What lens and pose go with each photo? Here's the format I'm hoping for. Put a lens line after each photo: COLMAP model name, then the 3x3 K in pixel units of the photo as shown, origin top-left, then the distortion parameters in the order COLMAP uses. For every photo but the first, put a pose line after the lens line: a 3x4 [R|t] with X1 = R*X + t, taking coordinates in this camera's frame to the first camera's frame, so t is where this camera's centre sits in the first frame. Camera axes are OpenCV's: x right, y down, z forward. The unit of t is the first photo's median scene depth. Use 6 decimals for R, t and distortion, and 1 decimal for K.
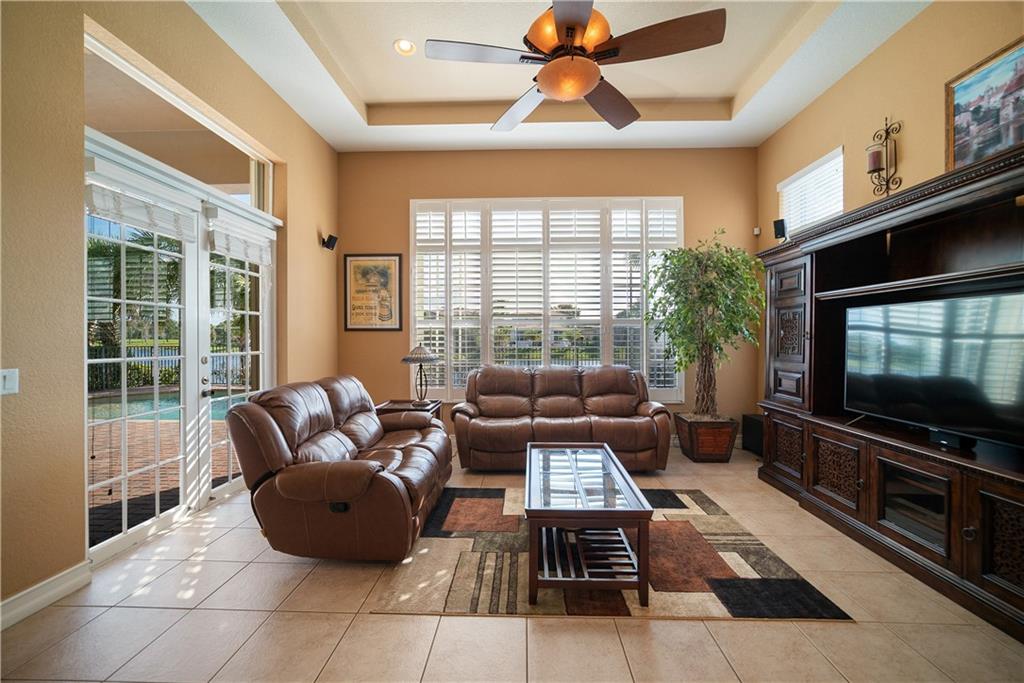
lens RADIAL K [[399.7, 0, 511.6], [0, 399.7, 339.4], [0, 0, 1]] dist [-0.023721, 0.007426]
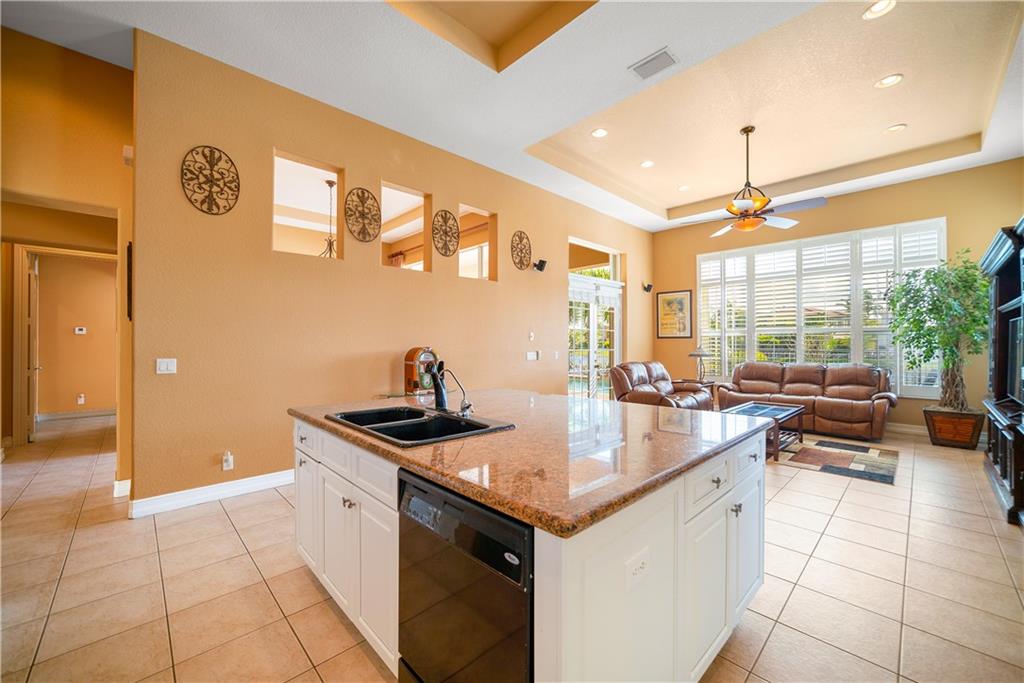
lens RADIAL K [[399.7, 0, 511.5], [0, 399.7, 344.2], [0, 0, 1]] dist [-0.023721, 0.007426]
pose [[0.719165, 0.003192, -0.694831, 0.375014], [-0.002327, 0.999995, 0.002186, 0.002205], [0.694835, 0.000045, 0.719169, -0.774286]]
